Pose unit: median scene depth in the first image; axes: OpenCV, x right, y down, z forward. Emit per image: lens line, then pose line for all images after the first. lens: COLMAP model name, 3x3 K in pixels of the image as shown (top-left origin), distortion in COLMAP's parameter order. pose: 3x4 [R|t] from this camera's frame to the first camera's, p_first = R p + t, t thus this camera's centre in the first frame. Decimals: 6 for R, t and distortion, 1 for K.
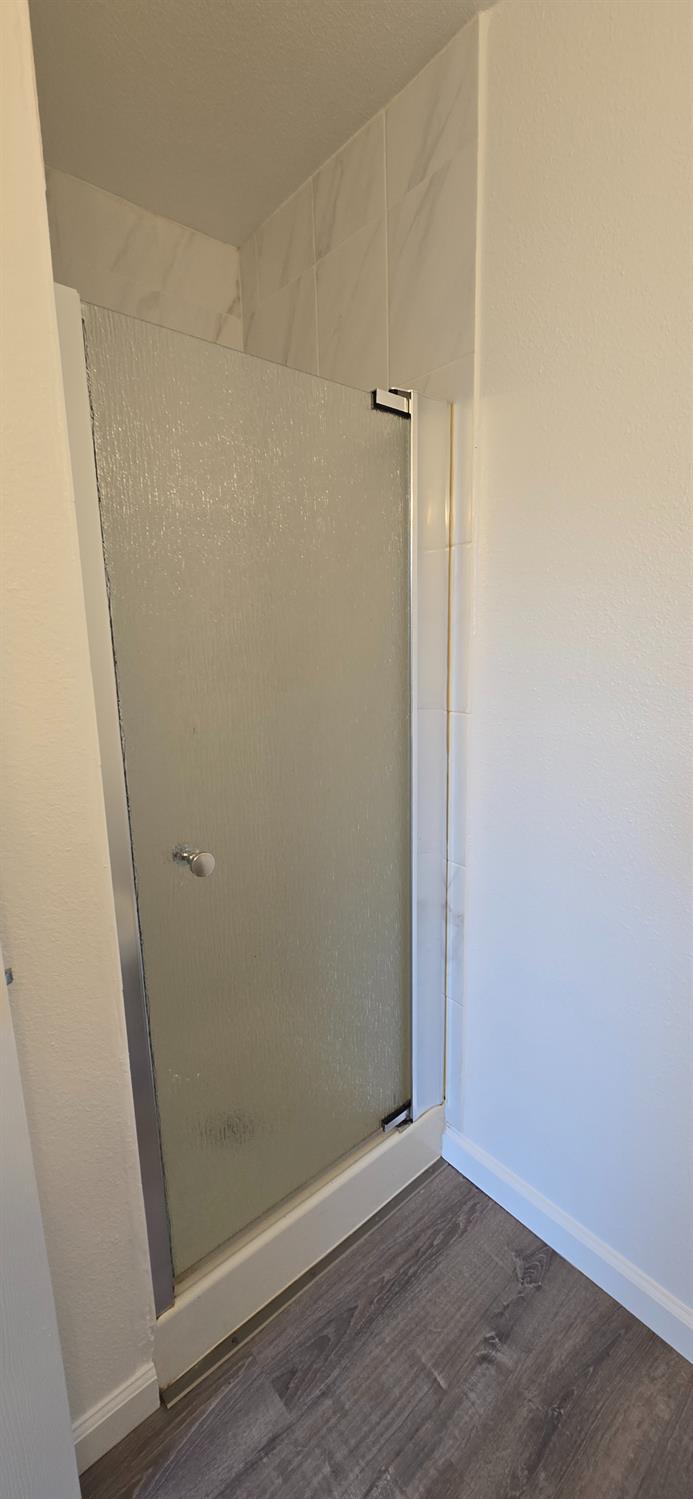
lens RADIAL K [[608.9, 0, 356.4], [0, 608.9, 752.8], [0, 0, 1]] dist [-0.012343, 0.005178]
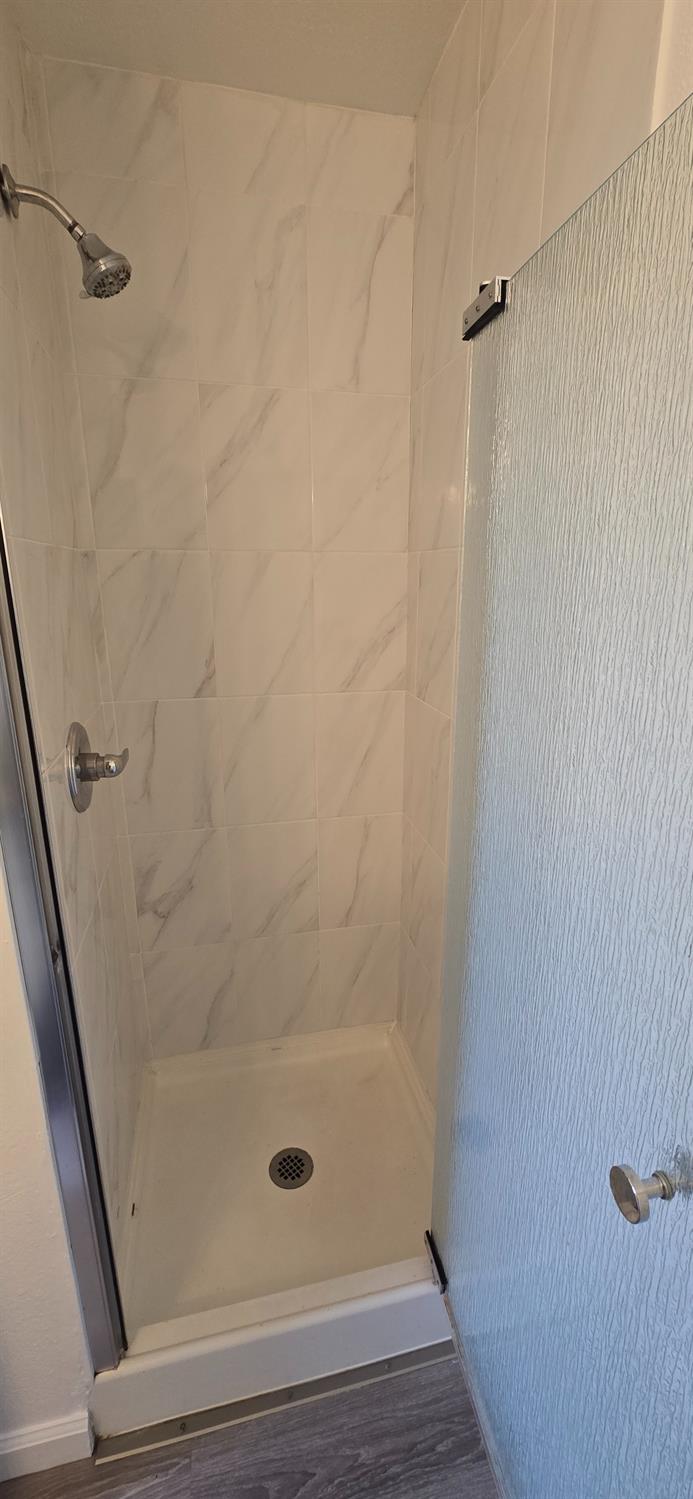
lens RADIAL K [[608.9, 0, 356.4], [0, 608.9, 752.8], [0, 0, 1]] dist [-0.012343, 0.005178]
pose [[0.882953, 0.146758, -0.445932, 0.254673], [-0.105460, 0.987609, 0.116214, -0.155788], [0.457463, -0.055584, 0.887490, 0.313376]]
